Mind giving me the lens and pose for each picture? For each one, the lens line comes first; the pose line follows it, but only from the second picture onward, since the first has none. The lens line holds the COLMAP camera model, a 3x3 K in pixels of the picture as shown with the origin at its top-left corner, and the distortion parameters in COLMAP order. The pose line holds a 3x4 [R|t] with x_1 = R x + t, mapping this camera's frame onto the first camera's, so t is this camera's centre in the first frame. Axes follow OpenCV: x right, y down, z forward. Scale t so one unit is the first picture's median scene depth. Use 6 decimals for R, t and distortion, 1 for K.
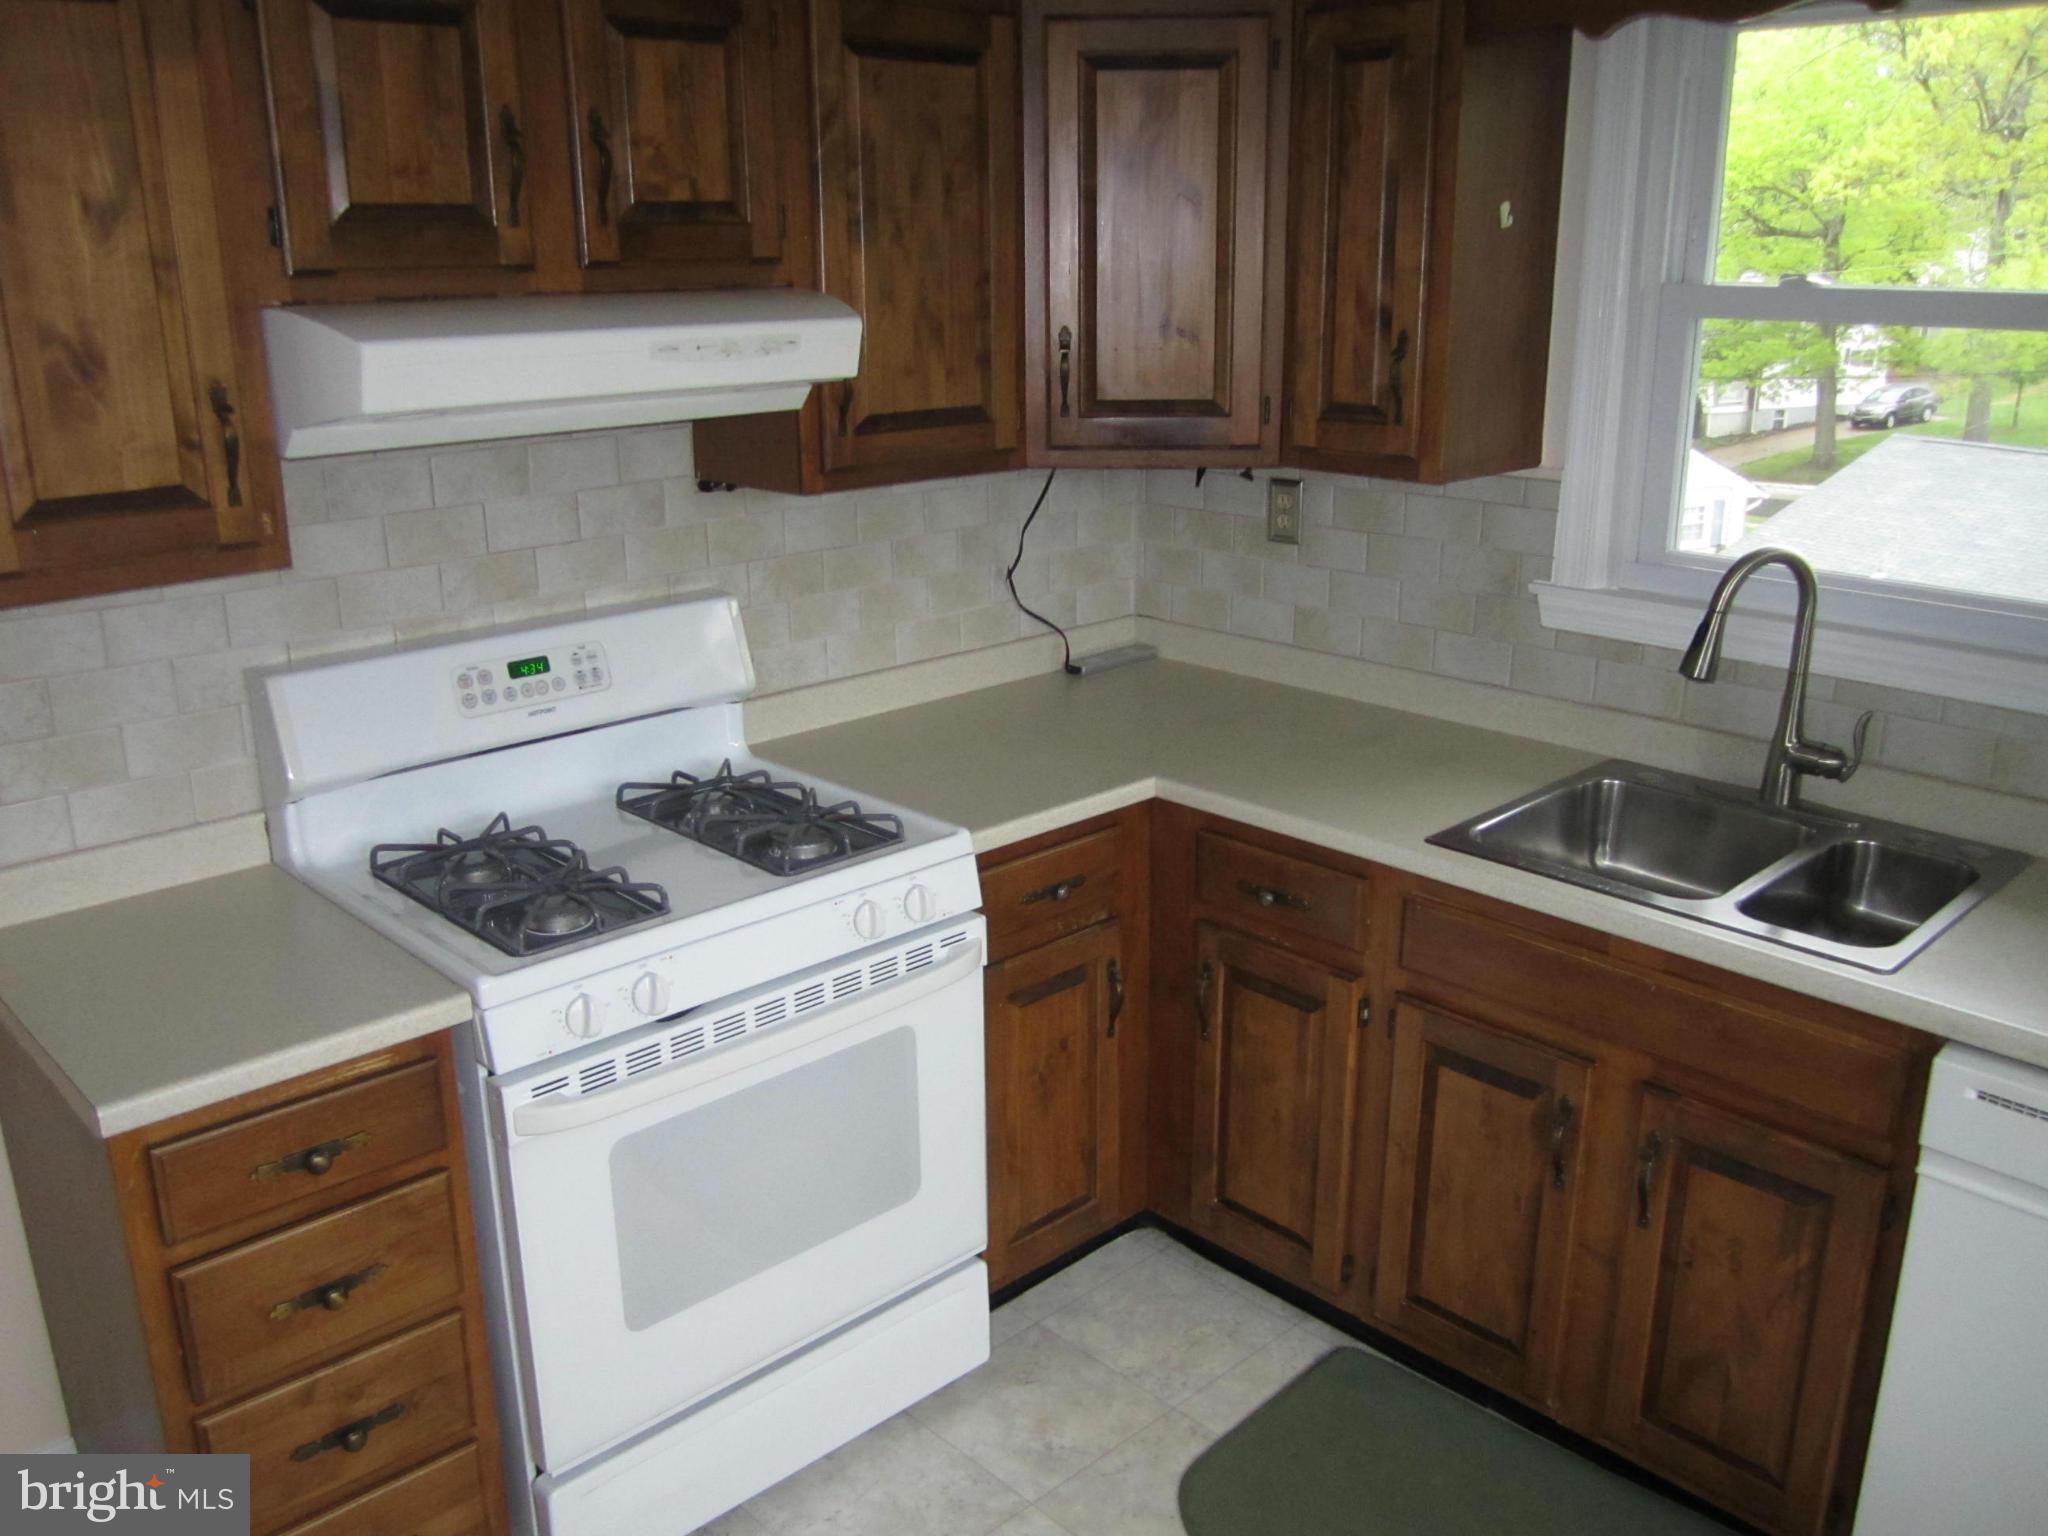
lens RADIAL K [[1719.0, 0, 1003.0], [0, 1719.0, 772.2], [0, 0, 1]] dist [-0.044050, 0.008983]
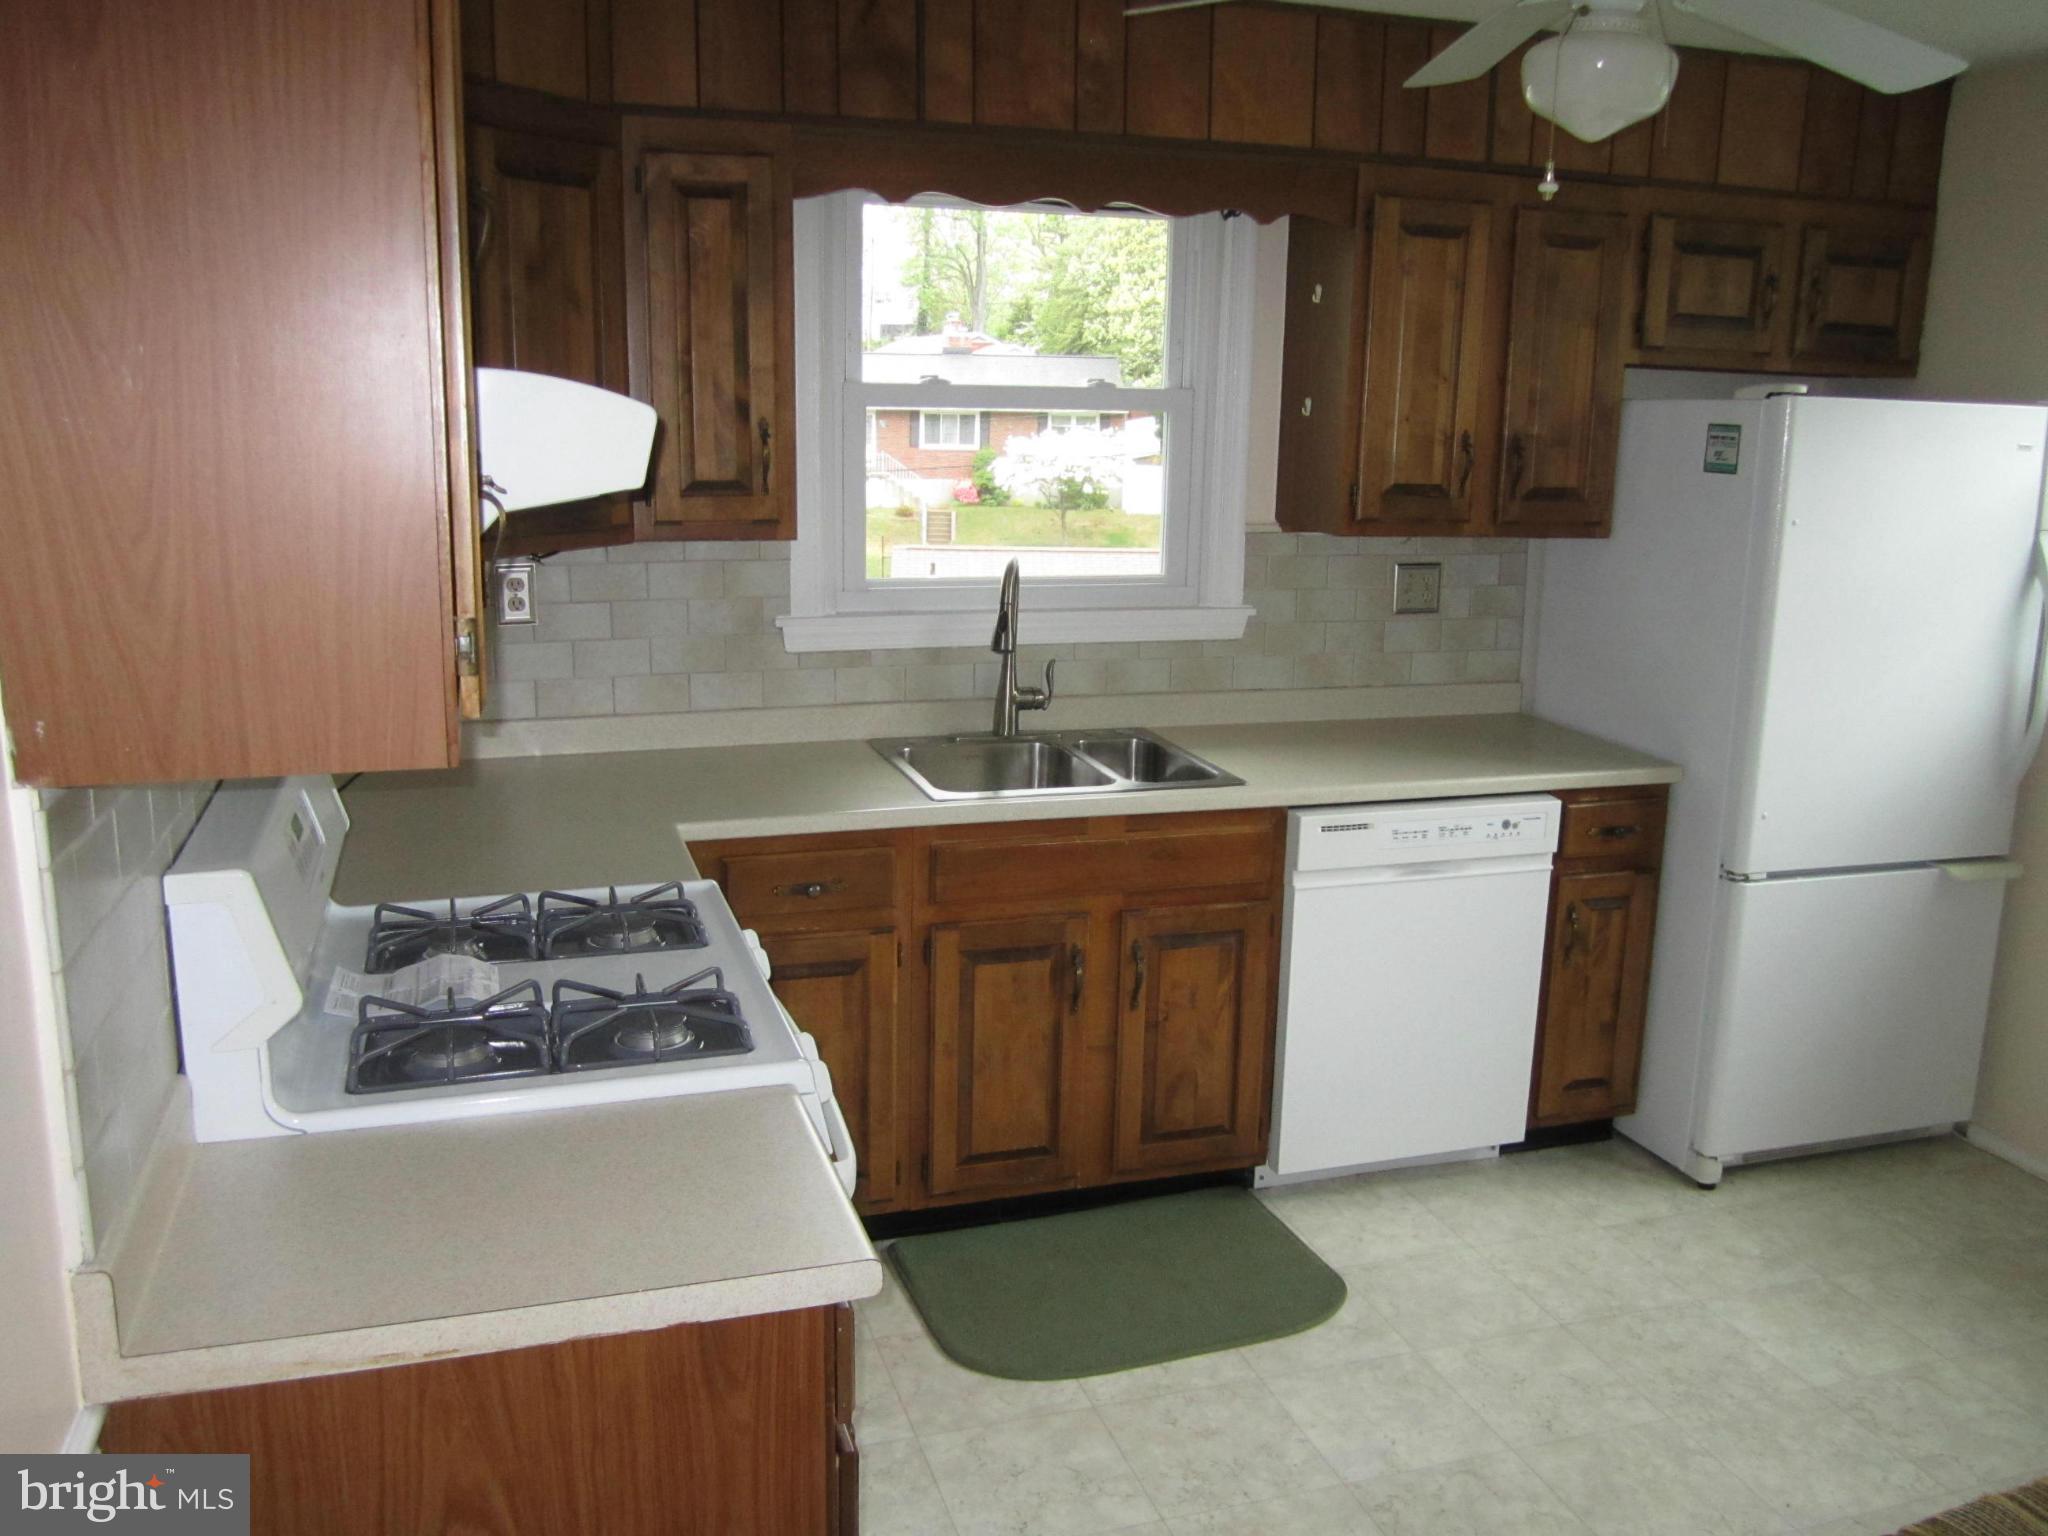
lens RADIAL K [[1719.0, 0, 1003.0], [0, 1719.0, 772.2], [0, 0, 1]] dist [-0.044050, 0.008983]
pose [[0.427285, -0.181859, 0.885638, -0.855805], [0.249649, 0.965210, 0.077752, -0.066977], [-0.868966, 0.187876, 0.457821, 0.342441]]
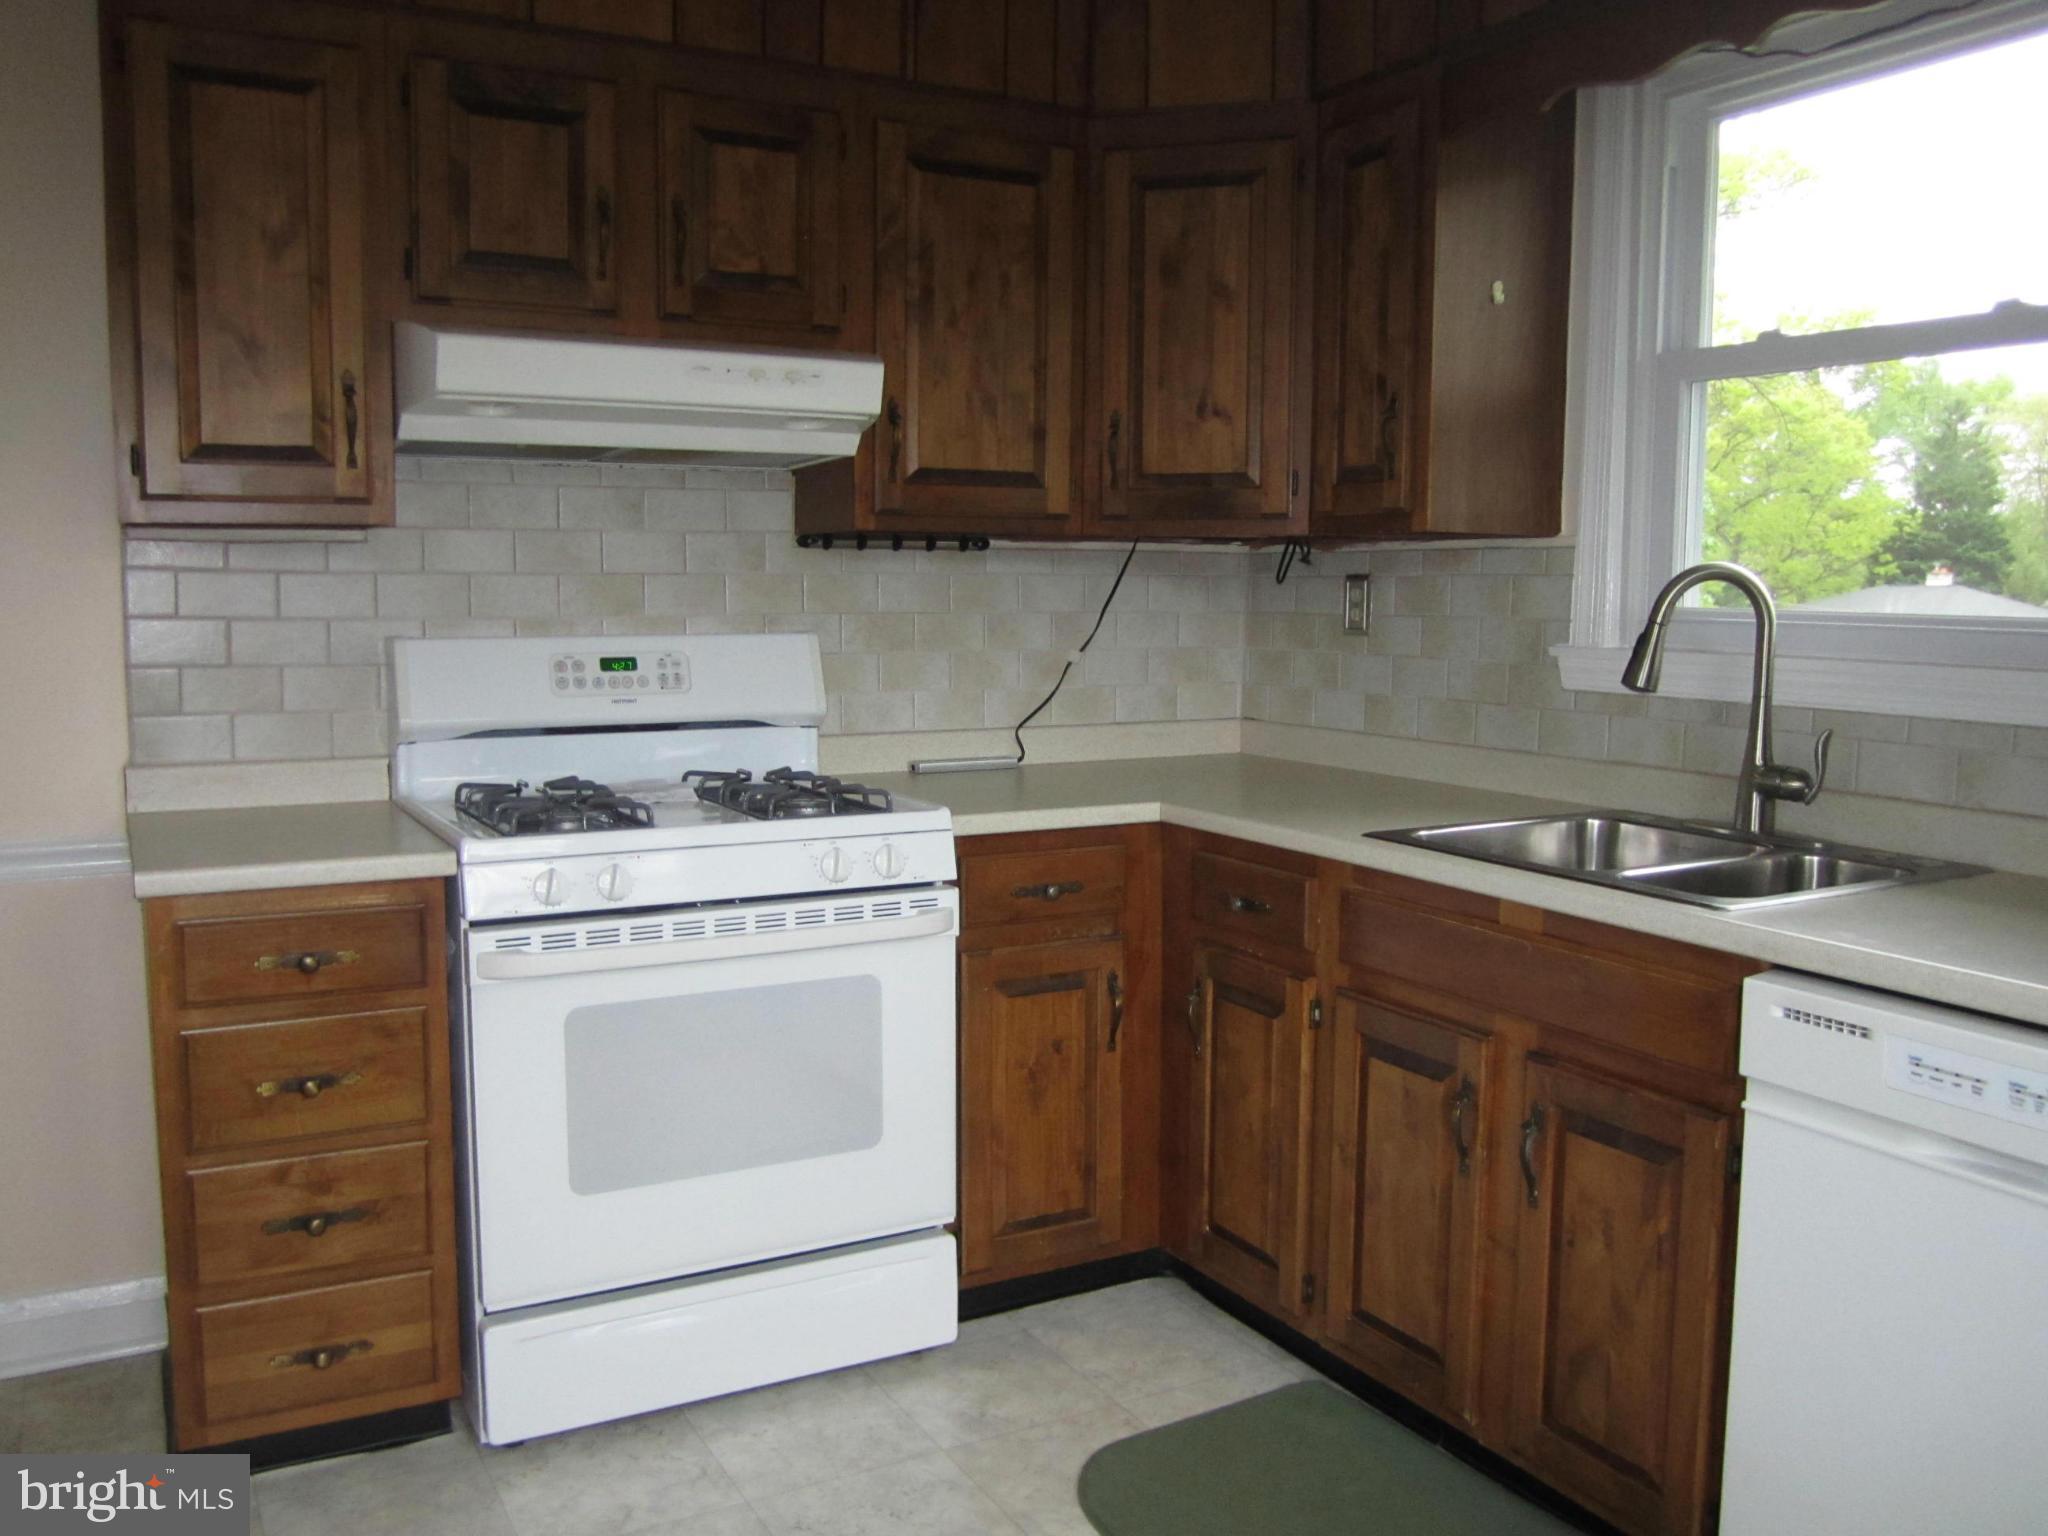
lens RADIAL K [[1699.5, 0, 1008.5], [0, 1699.5, 780.1], [0, 0, 1]] dist [-0.065255, 0.013147]
pose [[0.966593, 0.043356, -0.252624, 0.286601], [-0.090394, 0.979927, -0.177687, 0.203123], [0.239850, 0.194586, 0.951109, -0.035848]]
